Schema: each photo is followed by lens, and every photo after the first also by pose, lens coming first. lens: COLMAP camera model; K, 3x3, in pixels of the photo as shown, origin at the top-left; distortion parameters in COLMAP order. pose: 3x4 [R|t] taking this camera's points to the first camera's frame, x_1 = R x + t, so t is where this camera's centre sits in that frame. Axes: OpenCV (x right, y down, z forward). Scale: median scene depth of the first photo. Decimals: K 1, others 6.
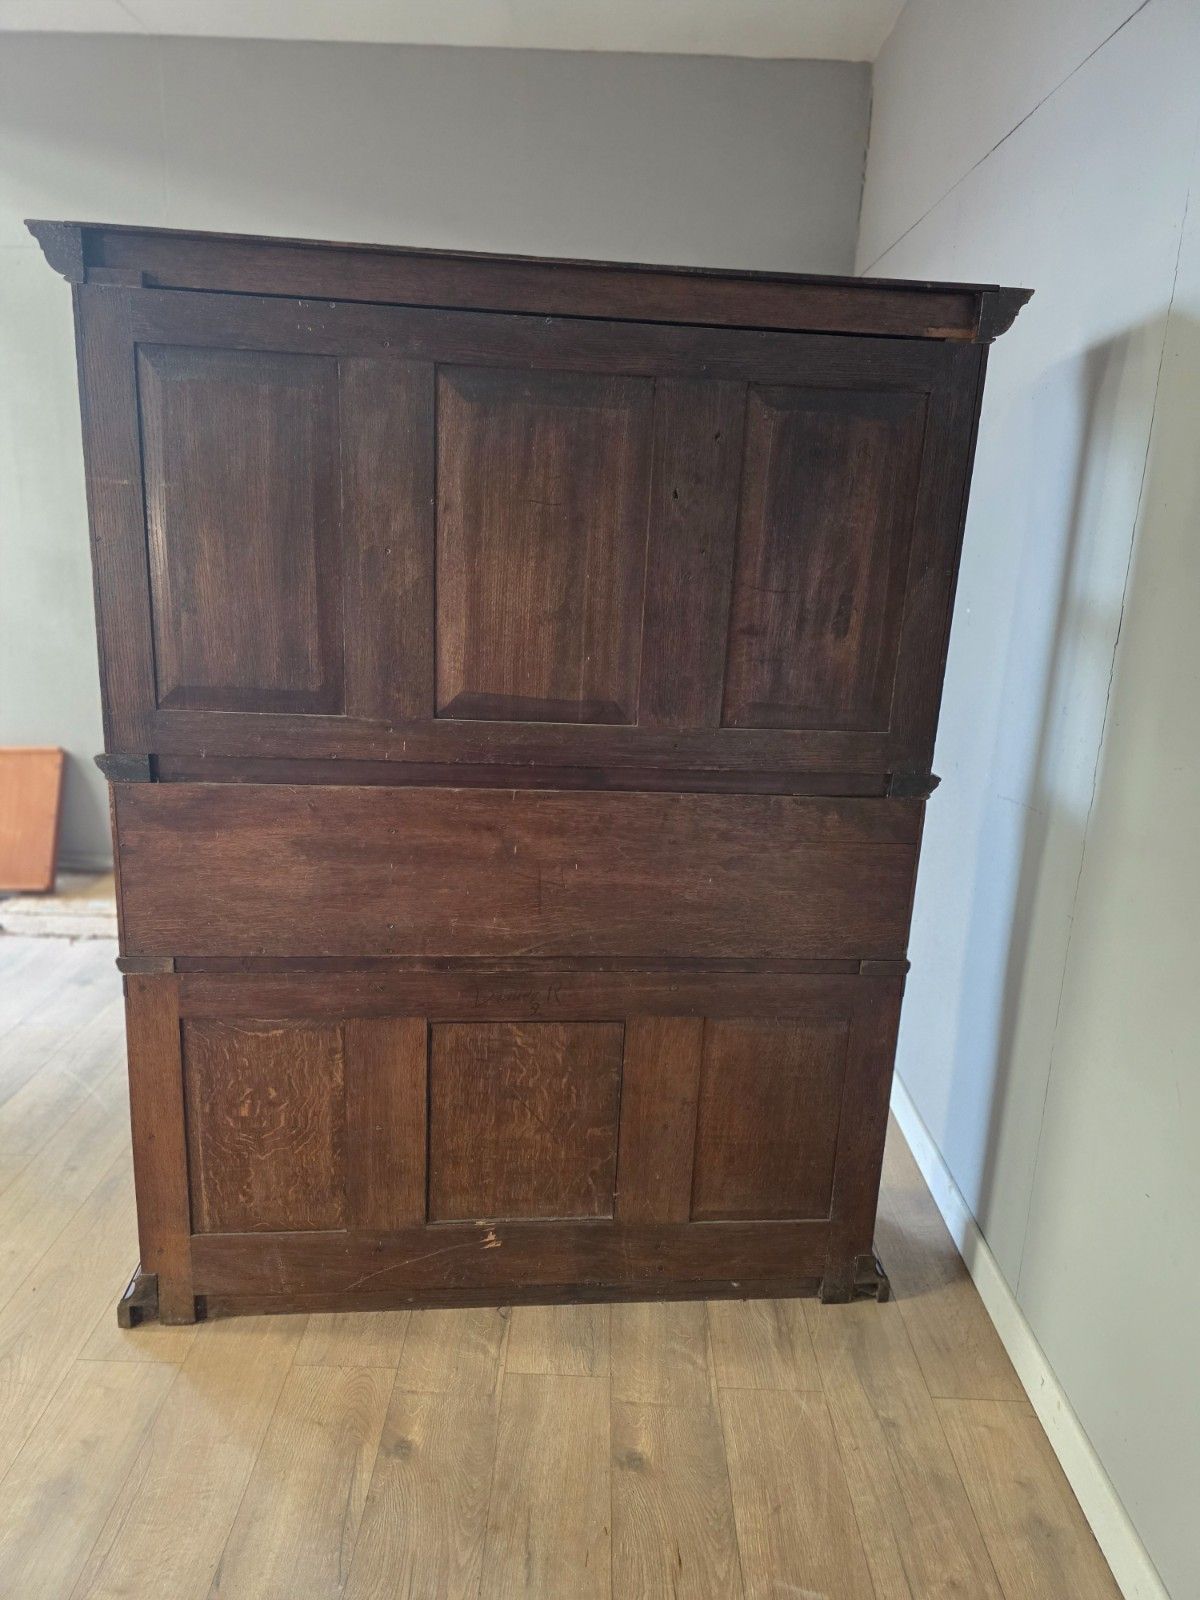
lens RADIAL K [[1089.3, 0, 594.2], [0, 1089.3, 813.3], [0, 0, 1]] dist [0.053740, -0.058798]
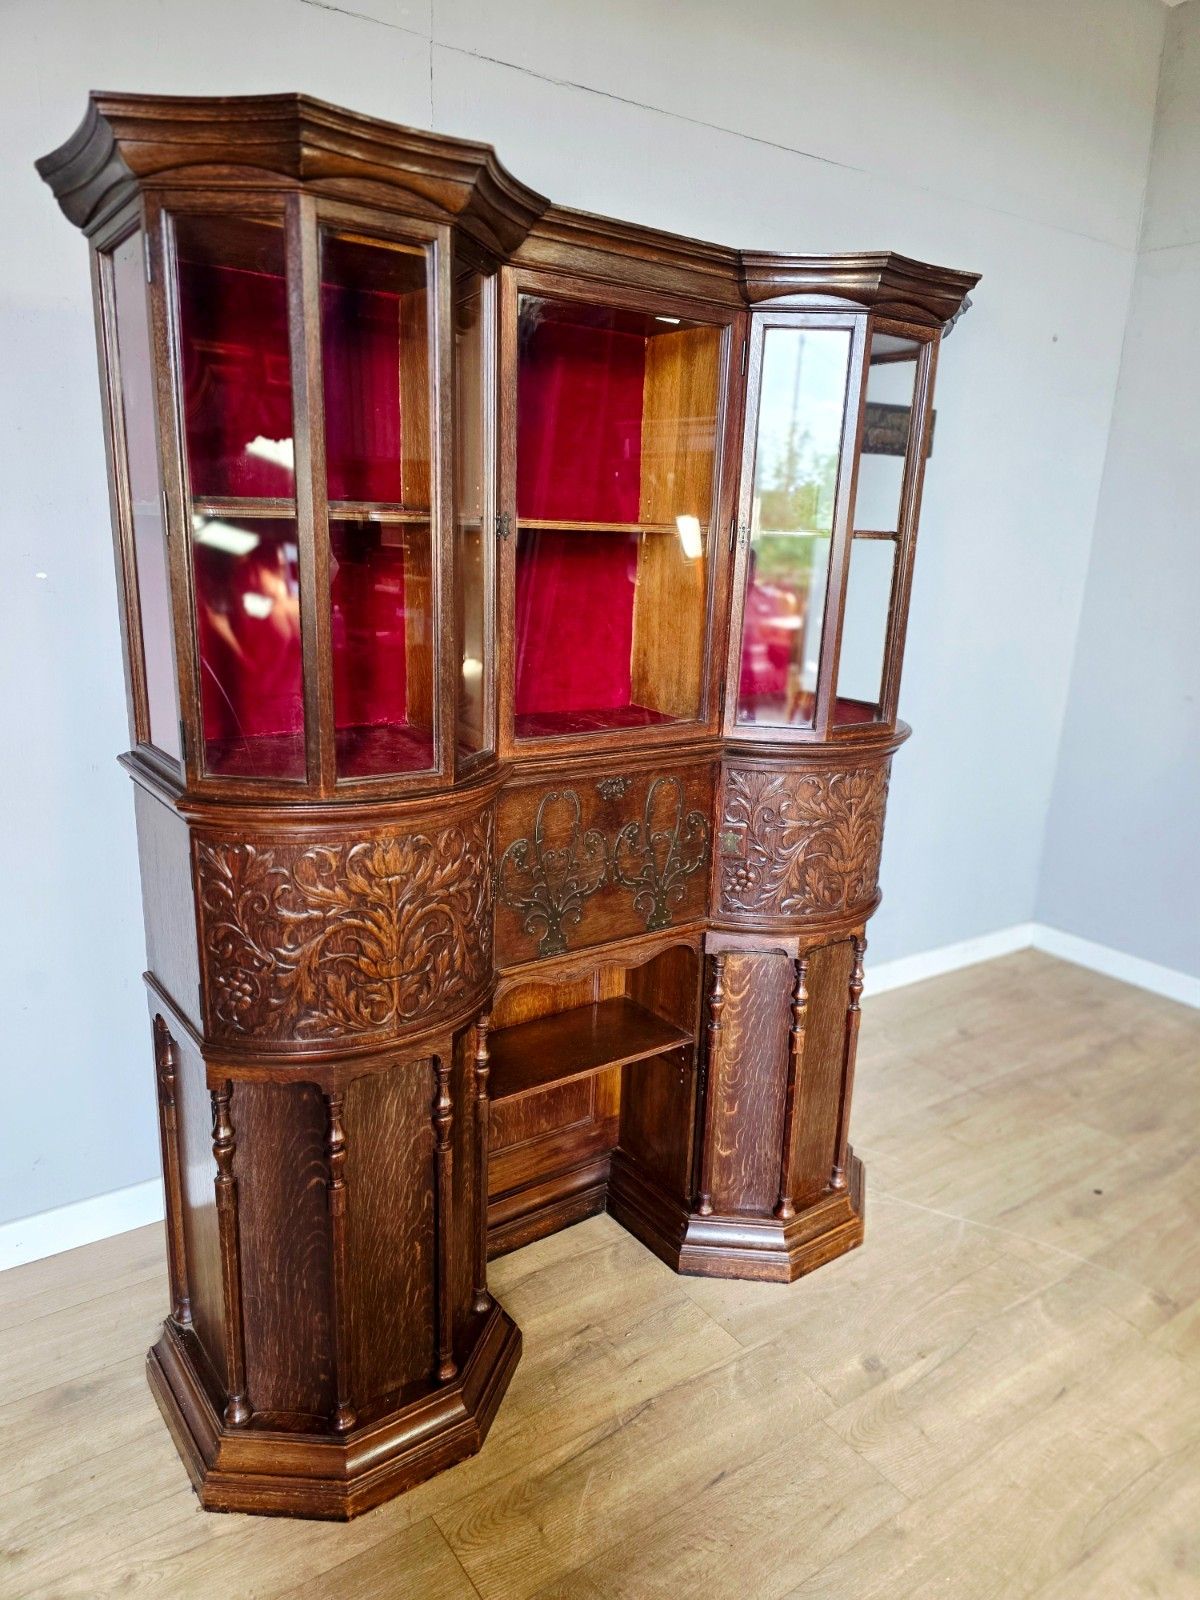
lens RADIAL K [[1086.3, 0, 618.4], [0, 1086.3, 802.1], [0, 0, 1]] dist [0.066219, -0.069575]
pose [[-0.593284, -0.248383, 0.765715, -0.715307], [0.168132, 0.891995, 0.419615, -0.411407], [-0.787239, 0.377692, -0.487446, 1.510449]]
